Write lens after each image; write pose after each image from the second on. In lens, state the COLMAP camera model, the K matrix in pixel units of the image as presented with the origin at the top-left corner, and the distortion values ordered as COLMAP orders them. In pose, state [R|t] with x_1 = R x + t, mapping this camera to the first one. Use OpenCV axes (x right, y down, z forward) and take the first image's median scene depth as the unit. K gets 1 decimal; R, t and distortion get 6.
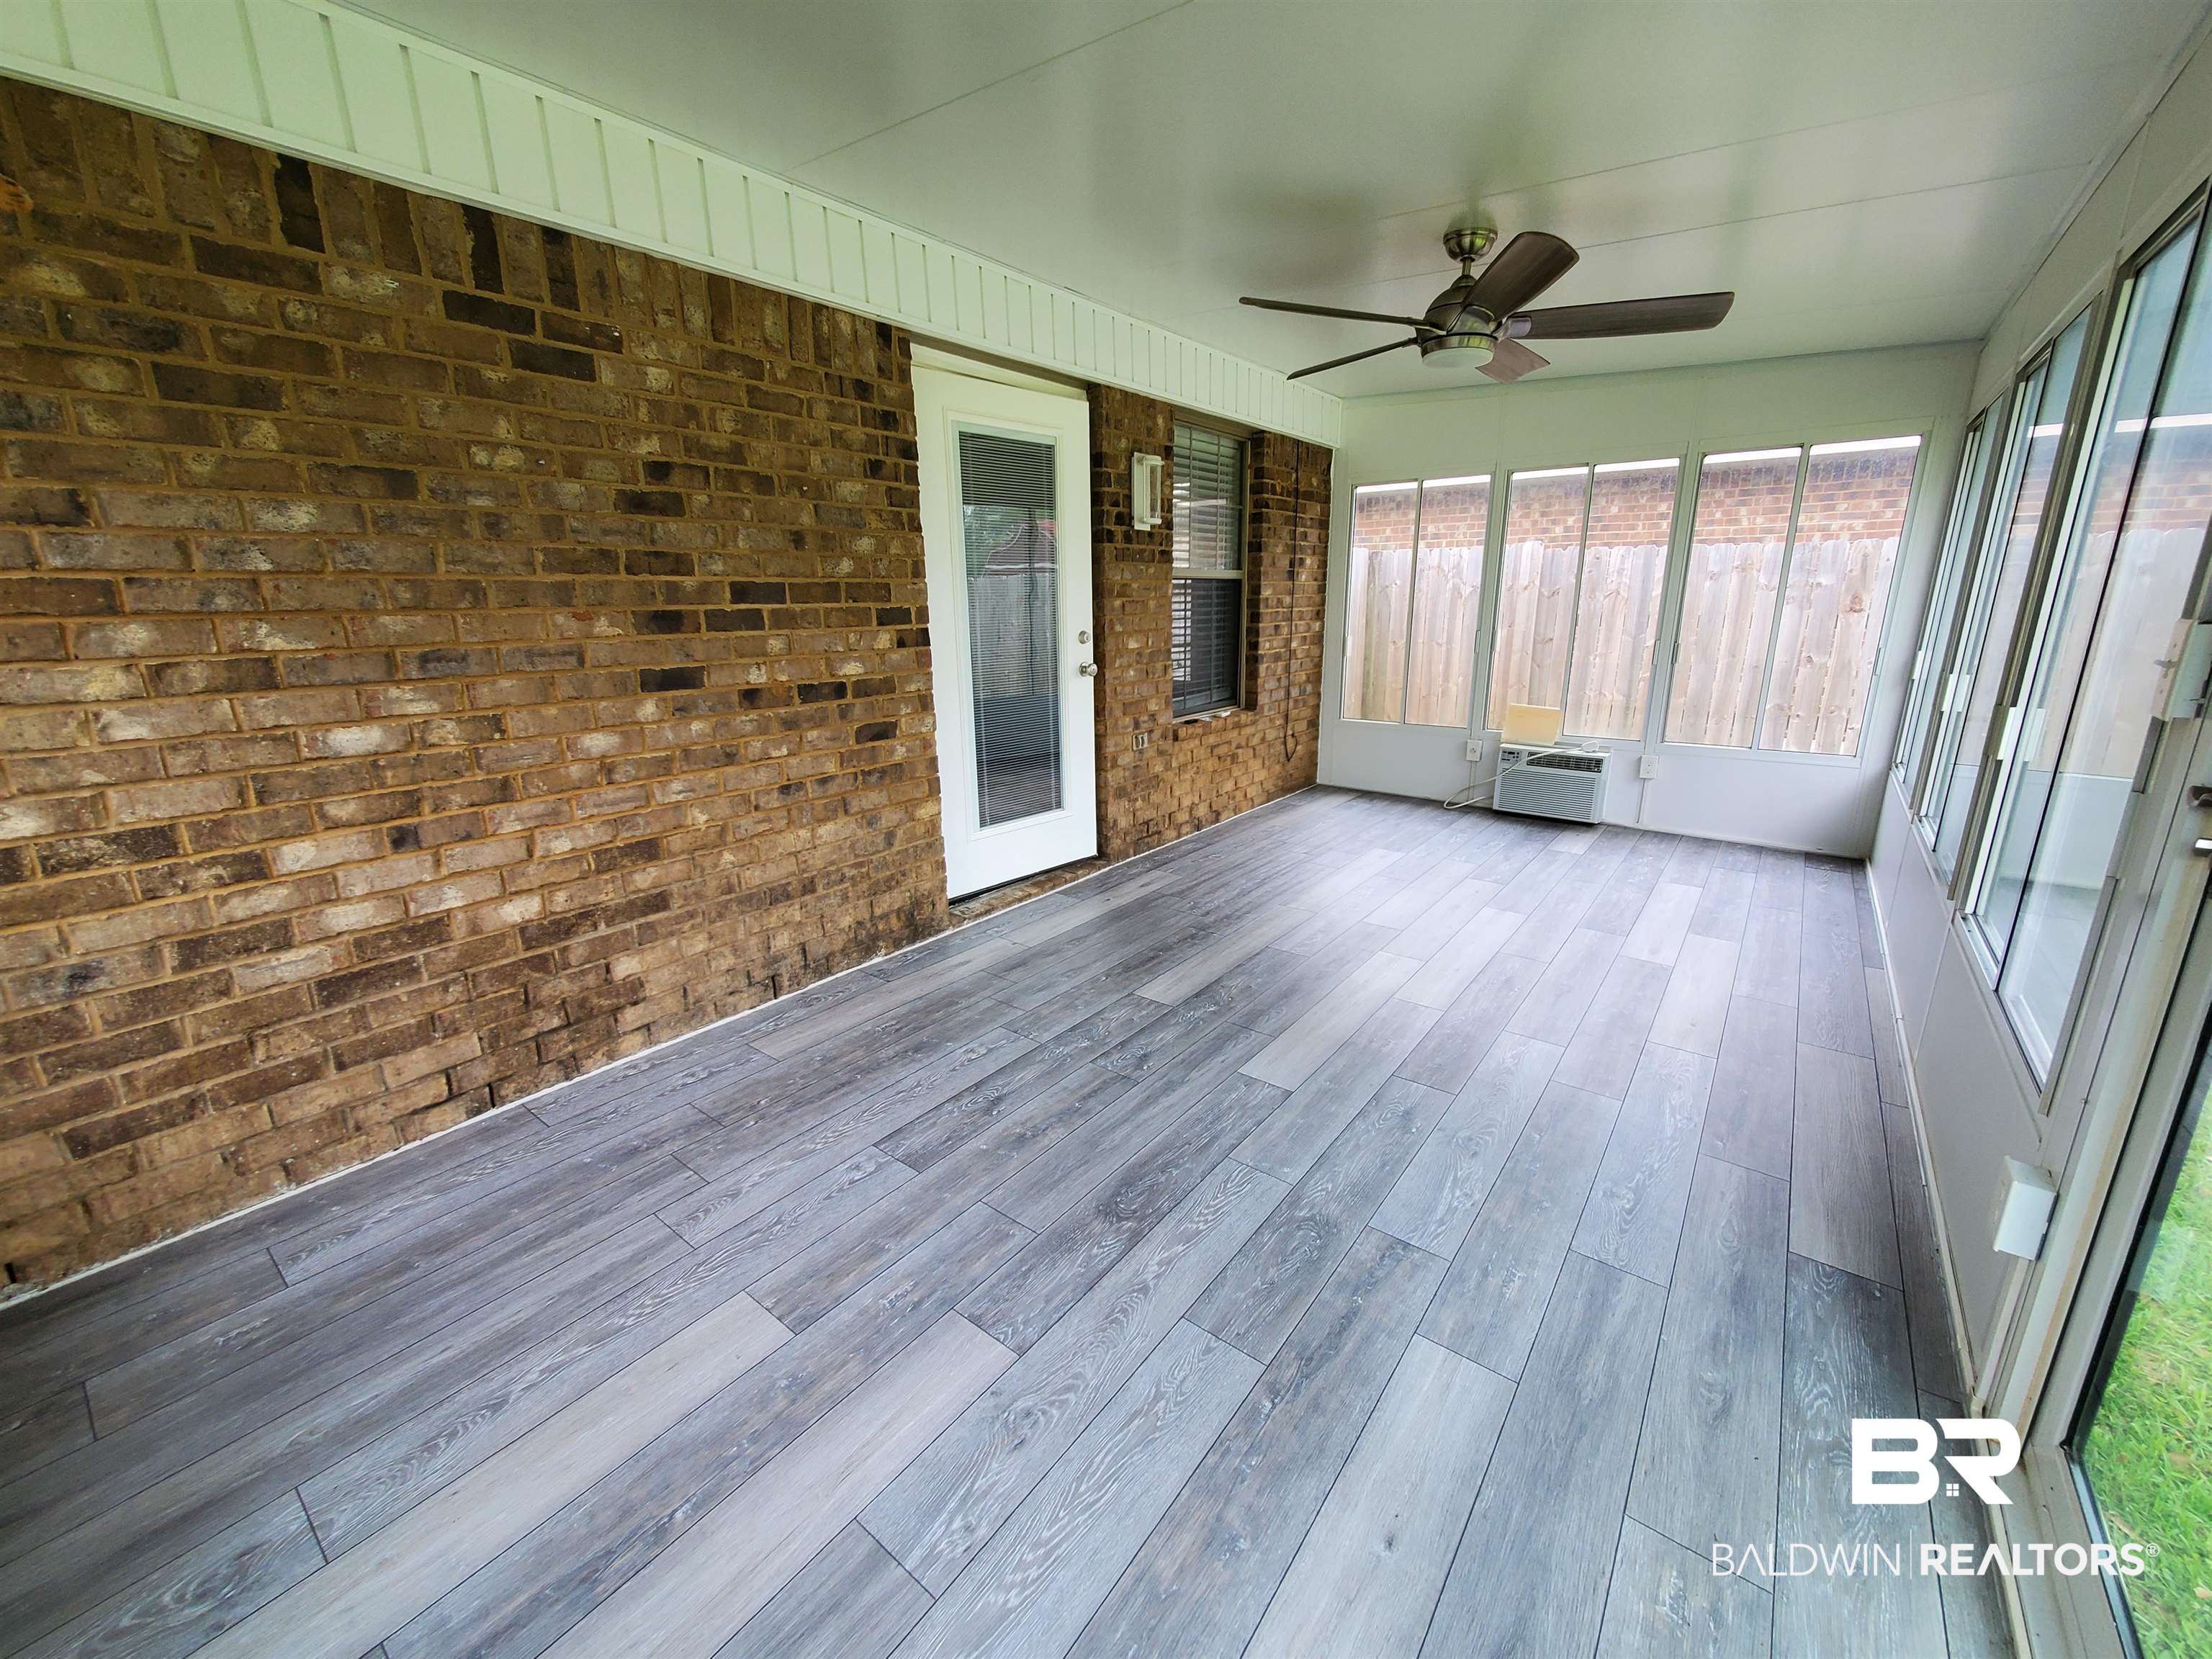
lens RADIAL K [[879.5, 0, 1107.8], [0, 879.5, 830.1], [0, 0, 1]] dist [-0.012826, -0.001137]
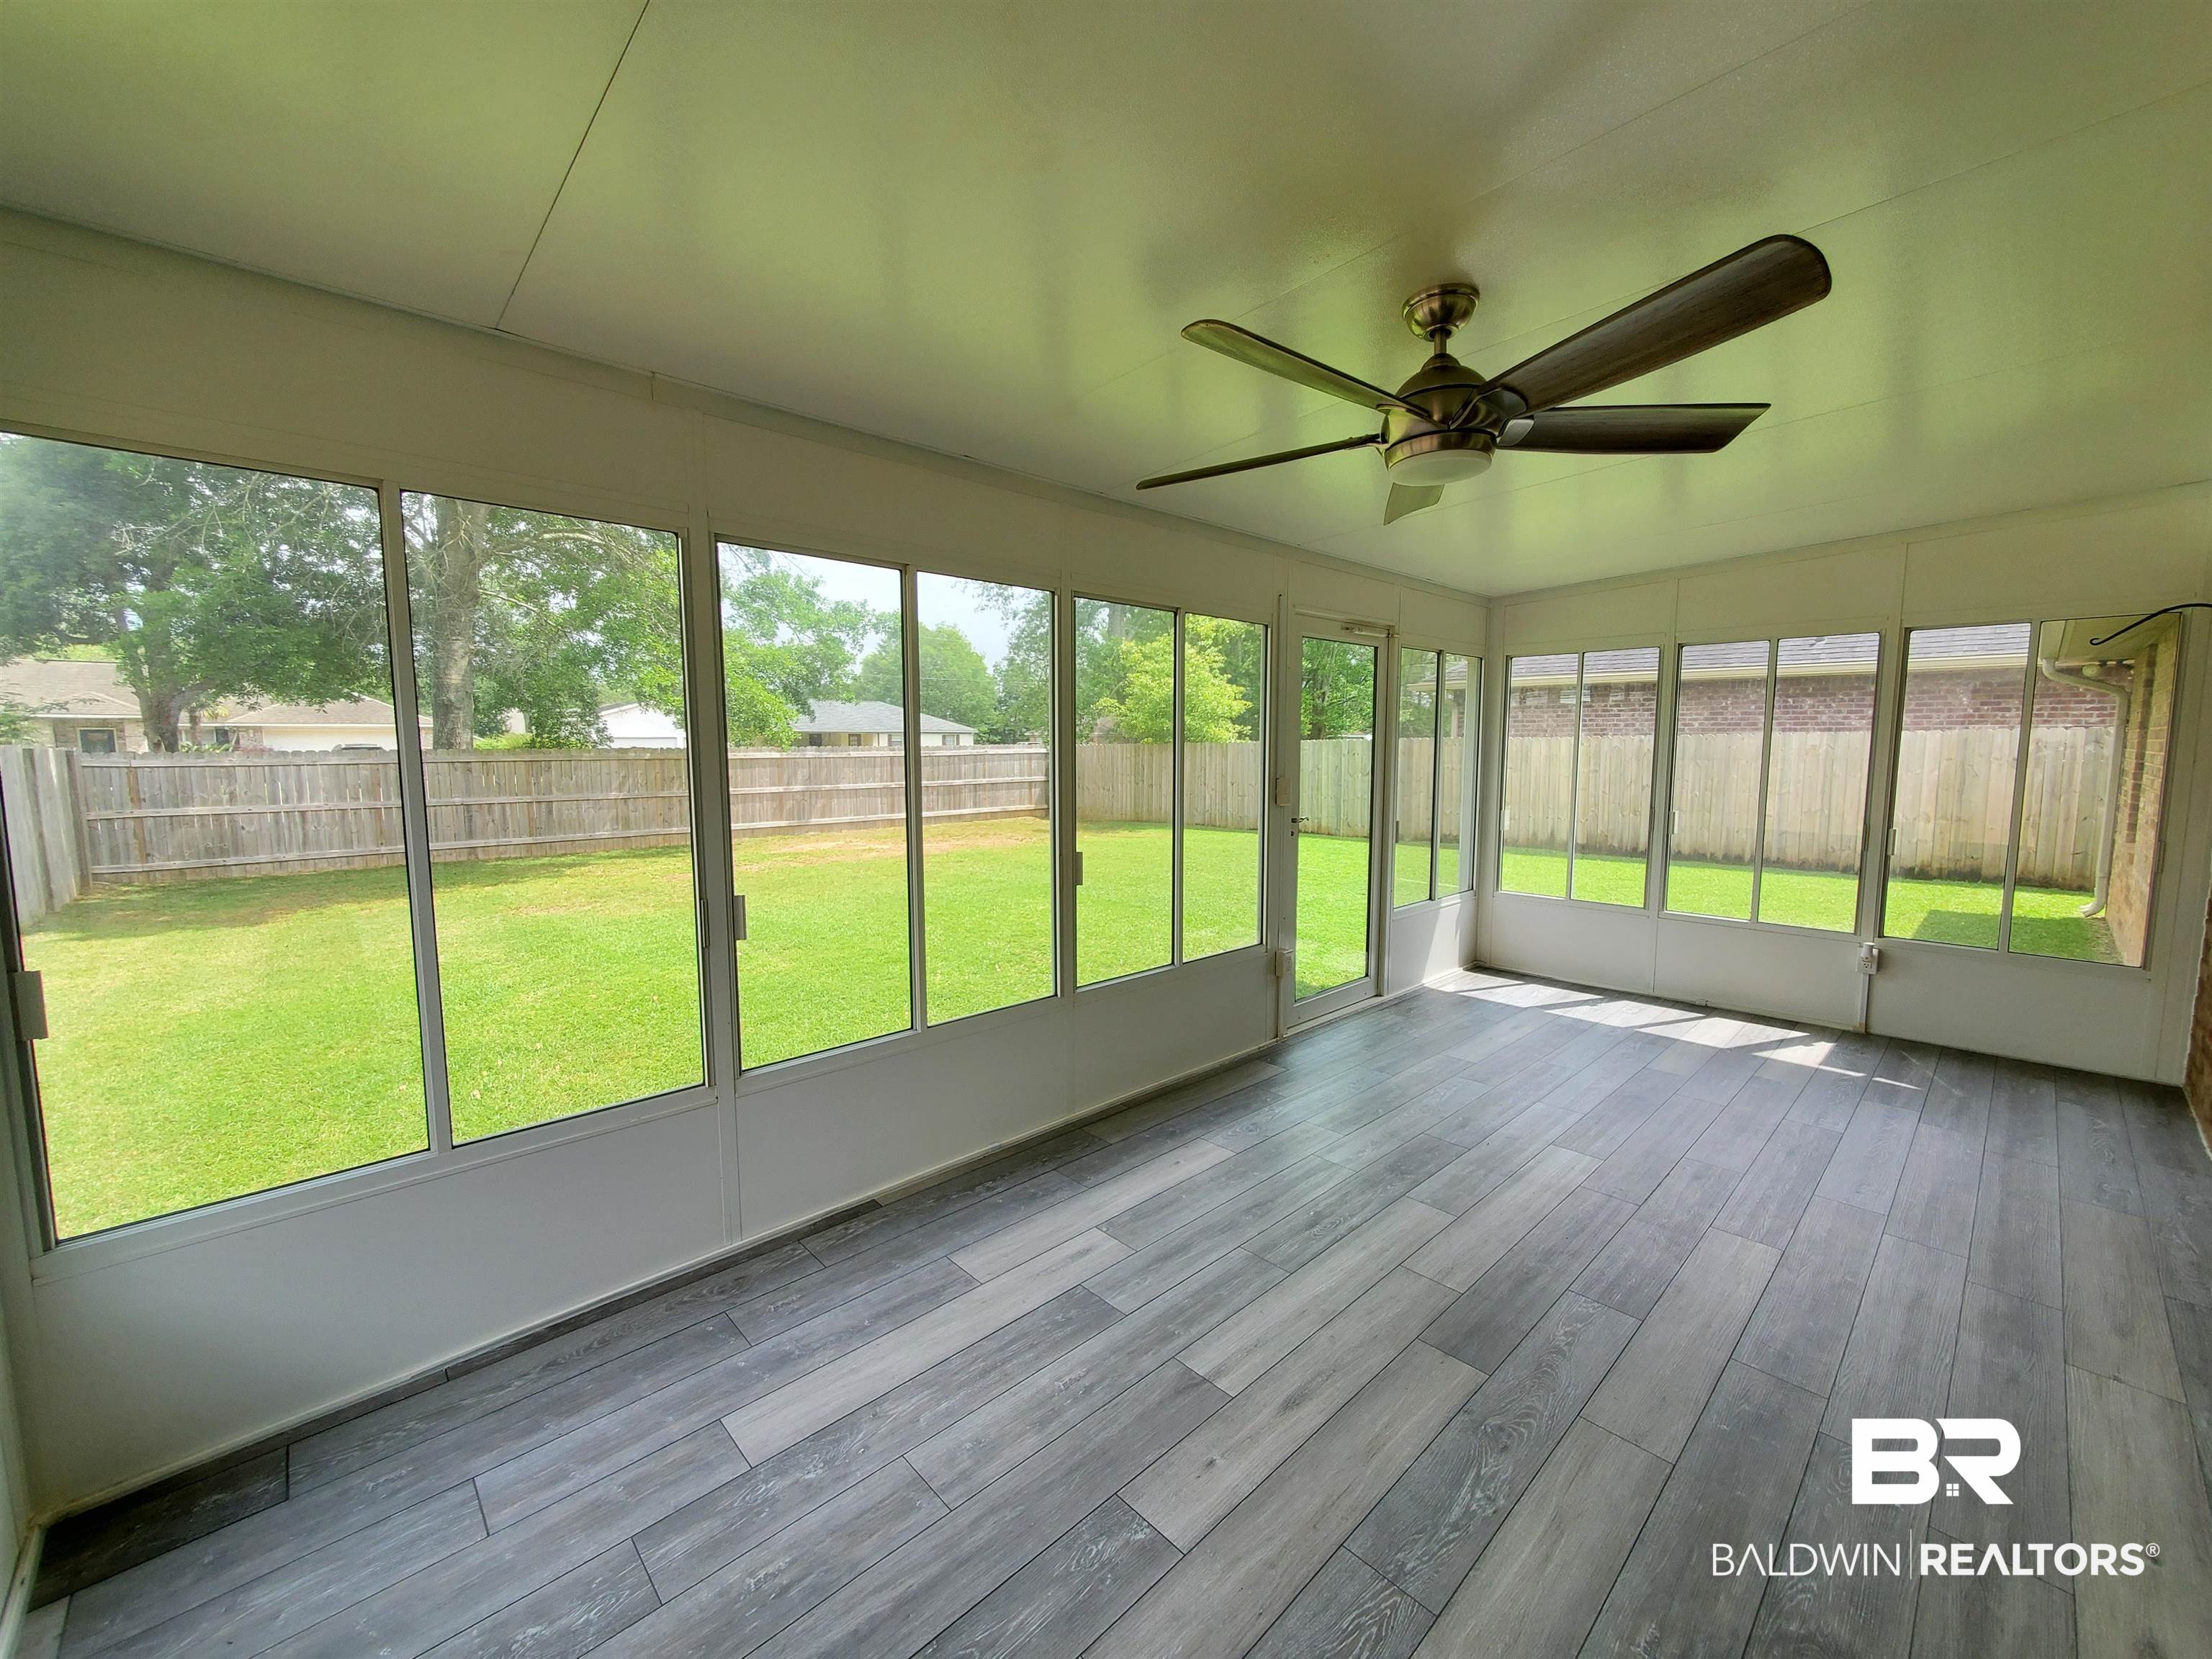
lens RADIAL K [[879.5, 0, 1104.9], [0, 879.5, 836.7], [0, 0, 1]] dist [-0.012826, -0.001137]
pose [[-0.988126, 0.005202, 0.153560, 0.456722], [0.060070, 0.932961, 0.354929, -0.424841], [-0.141419, 0.359939, -0.922196, 1.454037]]
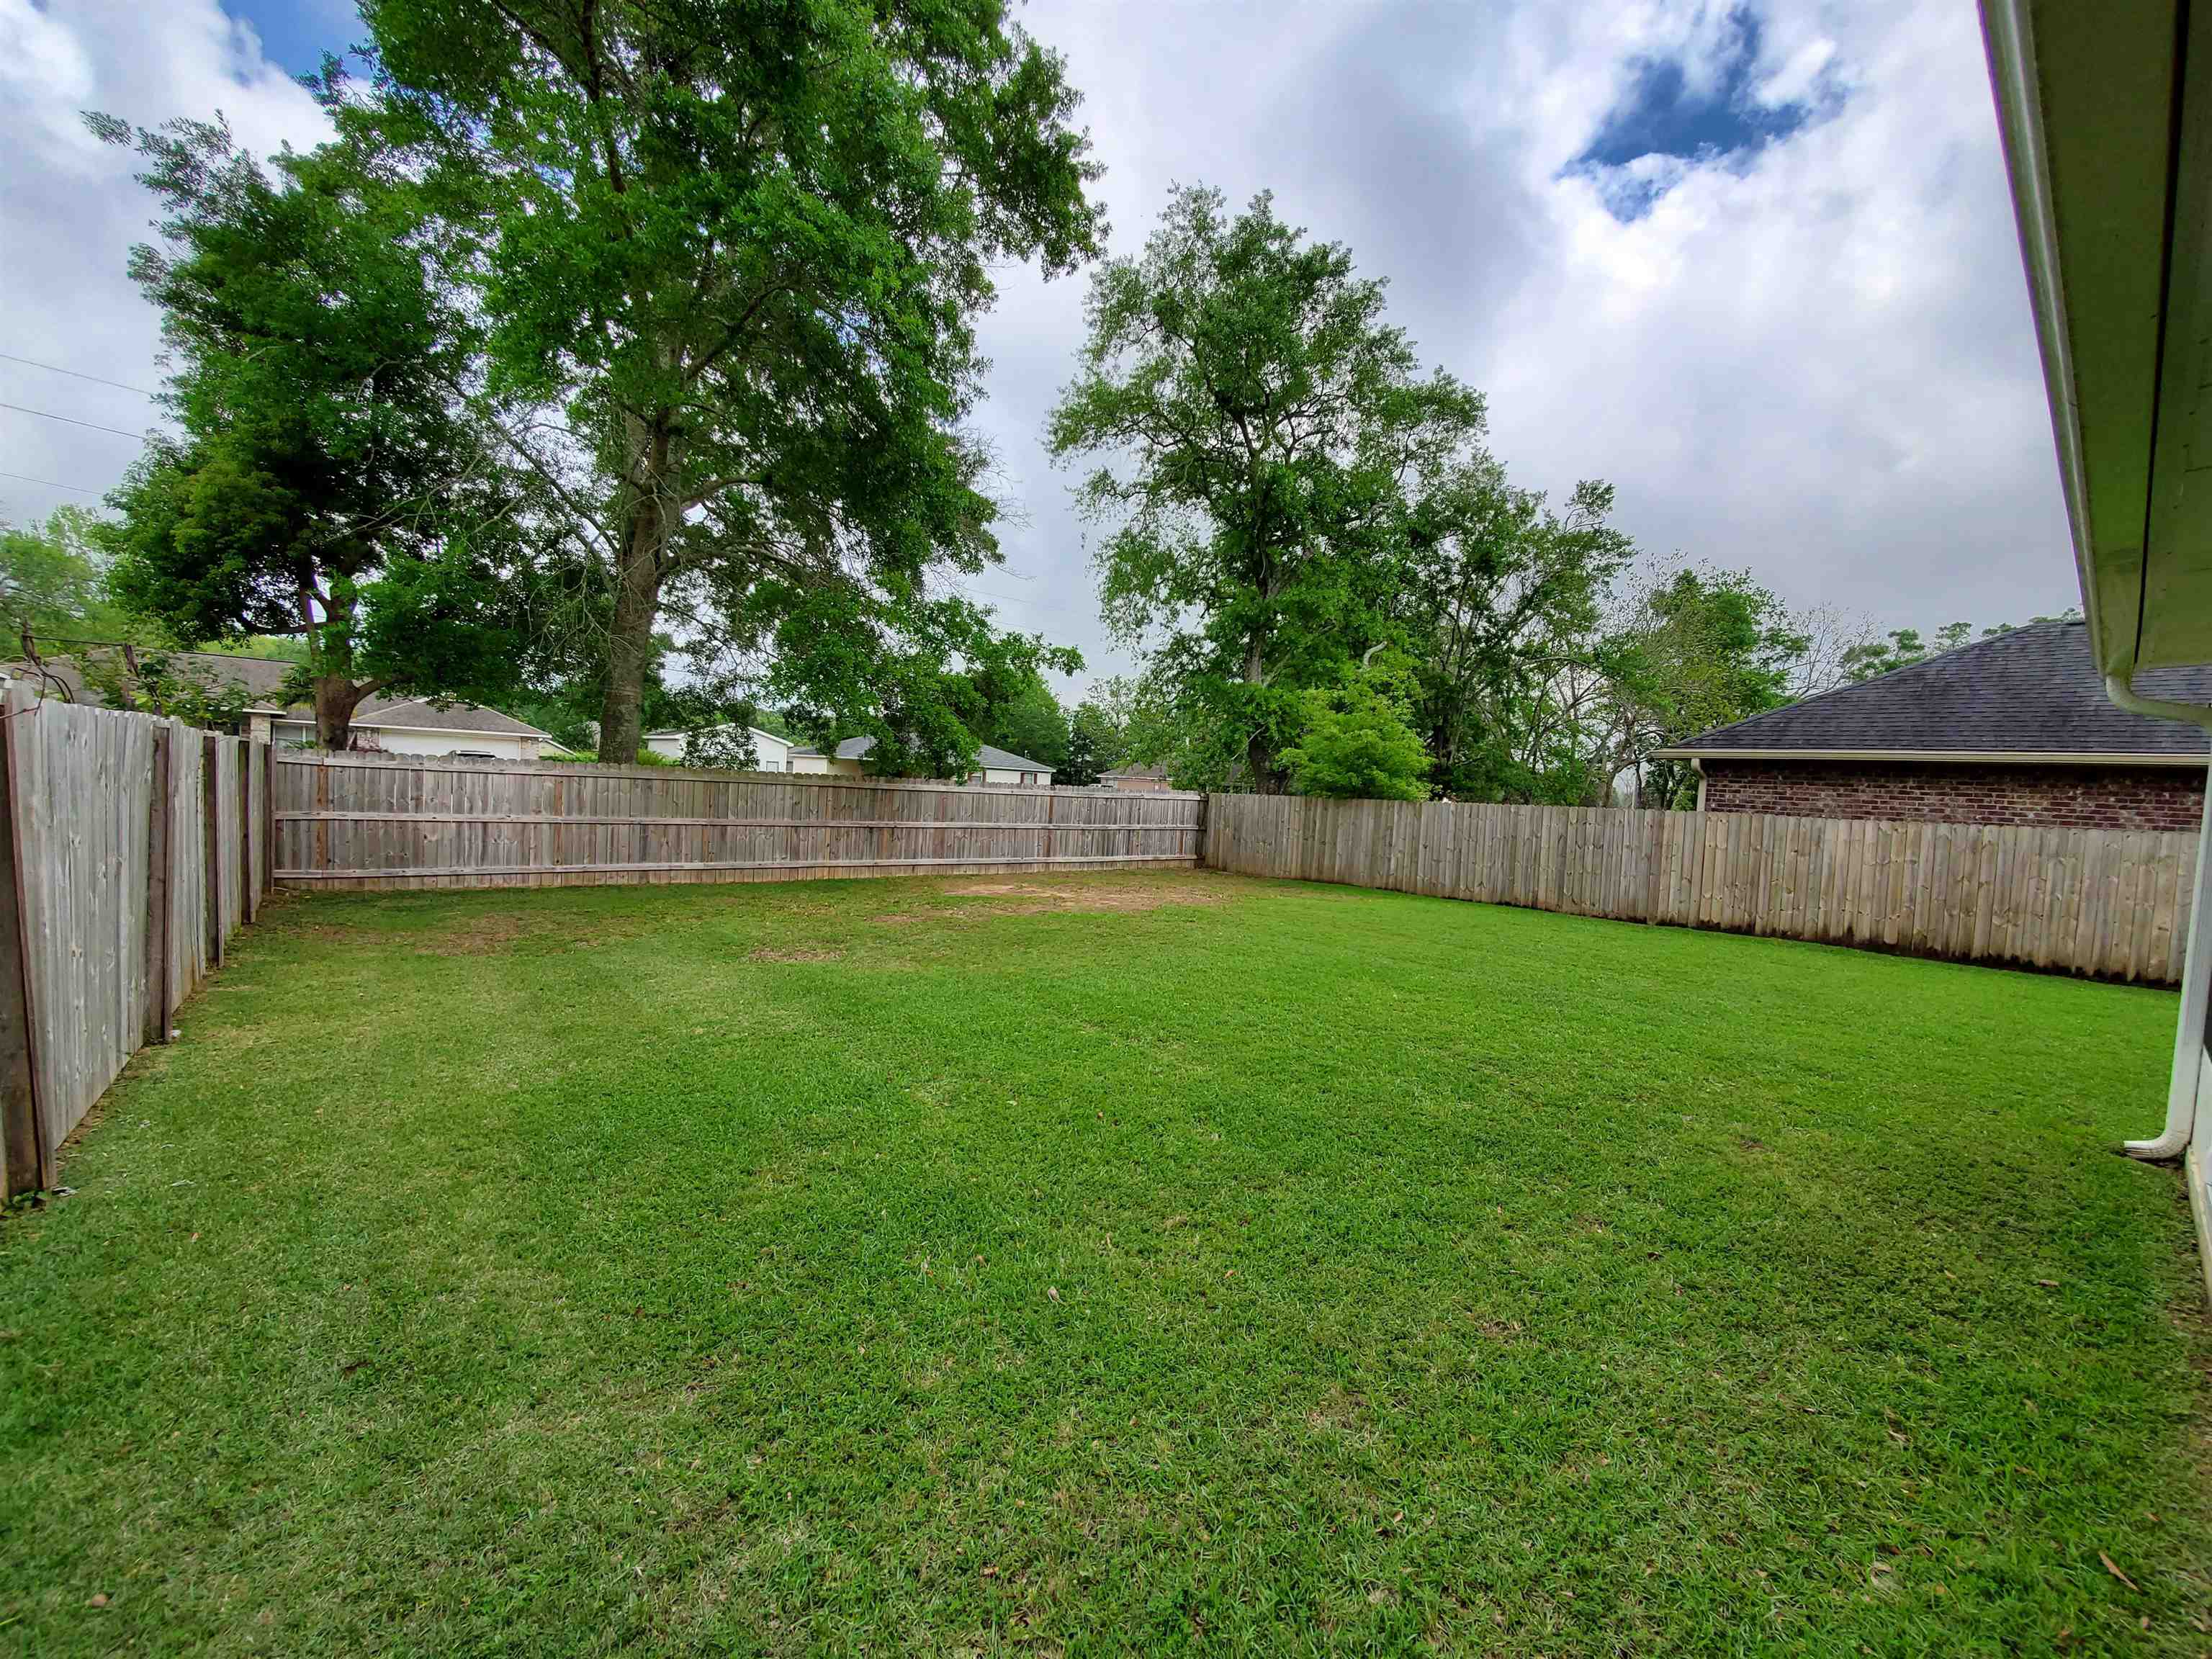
lens RADIAL K [[879.5, 0, 1106.9], [0, 879.5, 827.6], [0, 0, 1]] dist [-0.012826, -0.001137]
pose [[-0.979414, -0.042573, 0.197323, 0.755093], [0.018285, 0.954779, 0.296754, -0.408859], [-0.201034, 0.294253, -0.934345, 1.374453]]
